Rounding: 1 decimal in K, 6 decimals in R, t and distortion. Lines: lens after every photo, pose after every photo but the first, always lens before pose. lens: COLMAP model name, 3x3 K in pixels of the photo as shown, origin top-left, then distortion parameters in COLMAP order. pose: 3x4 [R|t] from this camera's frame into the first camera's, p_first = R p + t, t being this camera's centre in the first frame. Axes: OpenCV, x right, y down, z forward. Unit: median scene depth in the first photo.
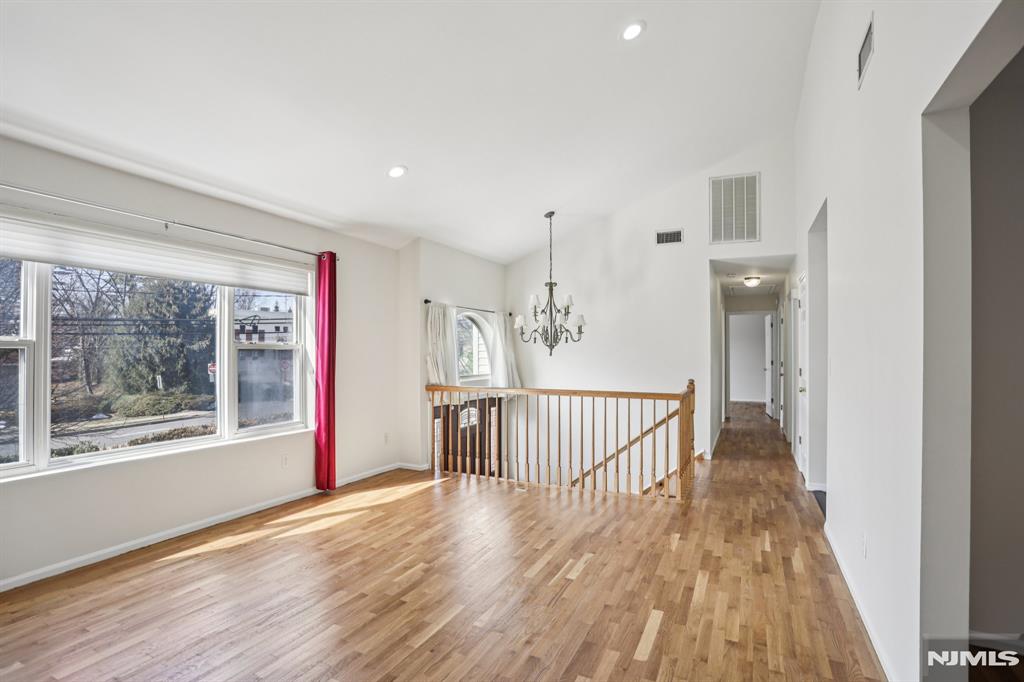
lens RADIAL K [[501.2, 0, 507.9], [0, 501.2, 346.1], [0, 0, 1]] dist [-0.079273, 0.030844]
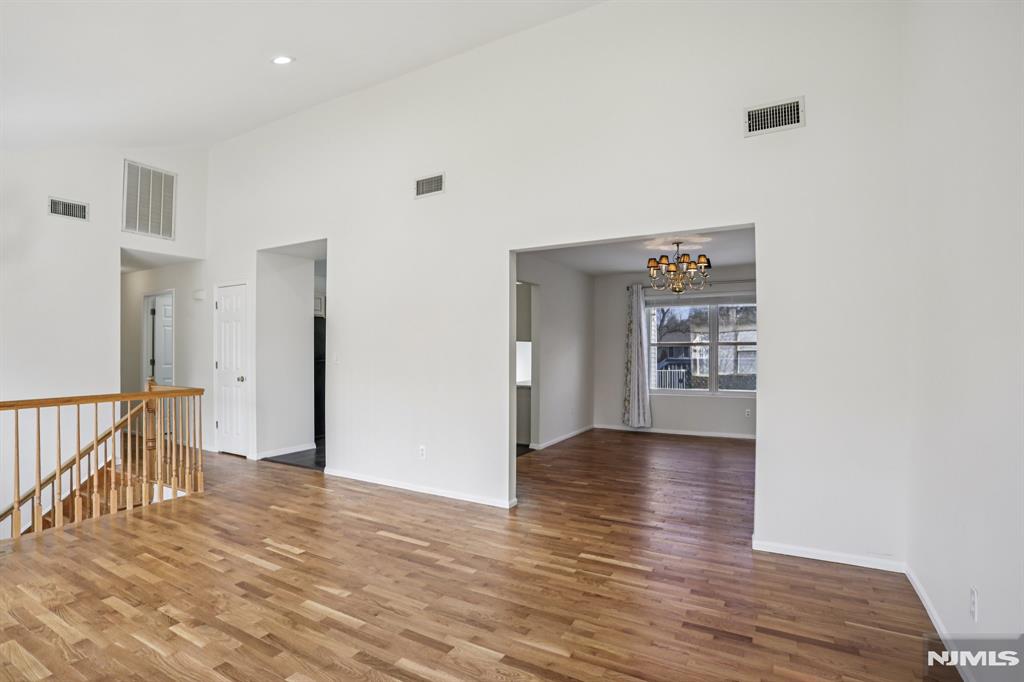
lens RADIAL K [[498.8, 0, 505.1], [0, 498.8, 341.2], [0, 0, 1]] dist [-0.064138, 0.028466]
pose [[0.067916, 0.012474, 0.997613, -0.589239], [-0.010056, 0.999880, -0.011818, 0.004319], [-0.997640, -0.009229, 0.068033, 0.297298]]
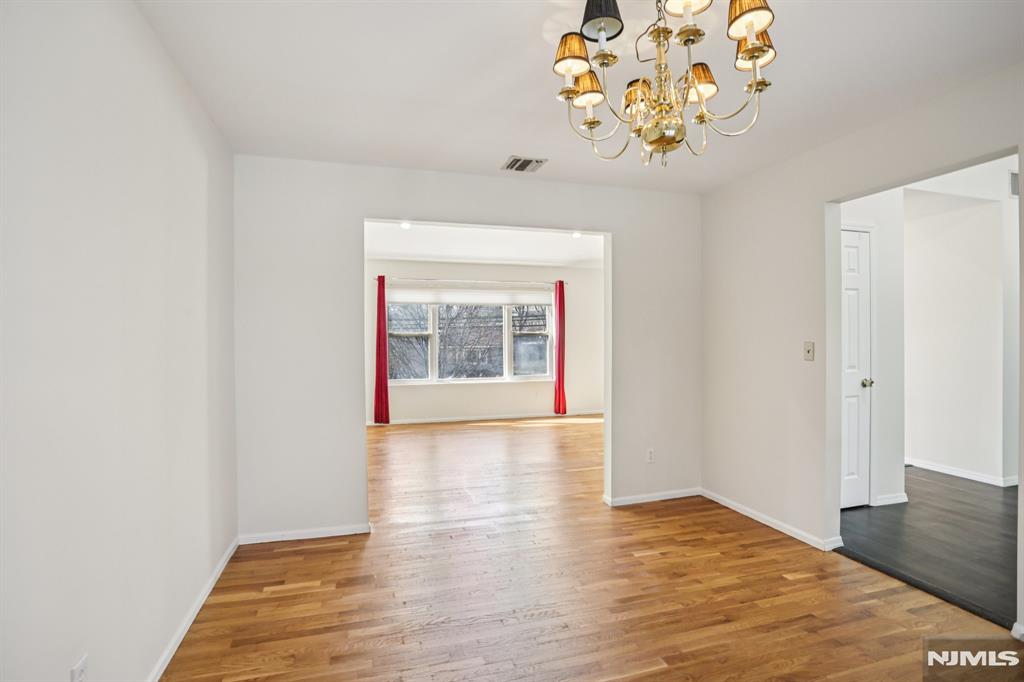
lens RADIAL K [[494.6, 0, 495.8], [0, 494.6, 337.6], [0, 0, 1]] dist [-0.075772, 0.027903]
pose [[0.665543, -0.005460, -0.746340, 0.797863], [0.014796, 0.999873, 0.005880, -0.000226], [0.746213, -0.014956, 0.665539, -0.348533]]
